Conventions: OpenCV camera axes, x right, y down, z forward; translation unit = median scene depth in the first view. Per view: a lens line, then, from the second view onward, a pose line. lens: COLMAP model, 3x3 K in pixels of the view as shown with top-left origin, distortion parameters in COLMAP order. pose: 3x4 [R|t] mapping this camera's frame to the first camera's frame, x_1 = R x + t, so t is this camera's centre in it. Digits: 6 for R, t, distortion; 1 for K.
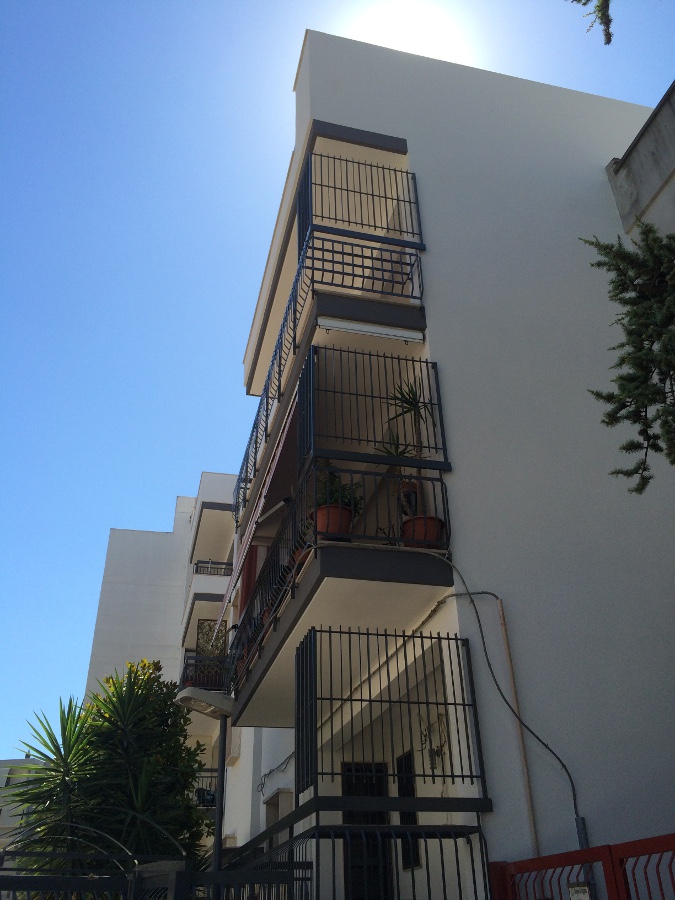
lens RADIAL K [[766.8, 0, 337.5], [0, 766.8, 450.0], [0, 0, 1]] dist [0.032855, -0.000007]
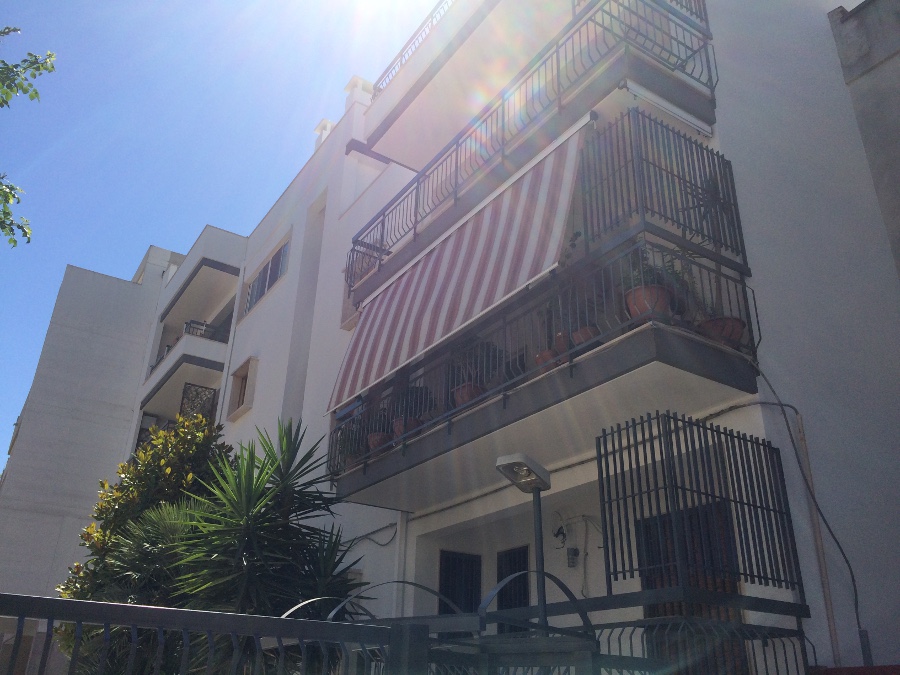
lens RADIAL K [[762.7, 0, 450.0], [0, 762.7, 337.5], [0, 0, 1]] dist [-0.006814, -0.006275]
pose [[0.941744, 0.183681, 0.281744, -0.490924], [-0.211264, 0.974876, 0.070596, 0.123026], [-0.261699, -0.126006, 0.956889, 0.197372]]
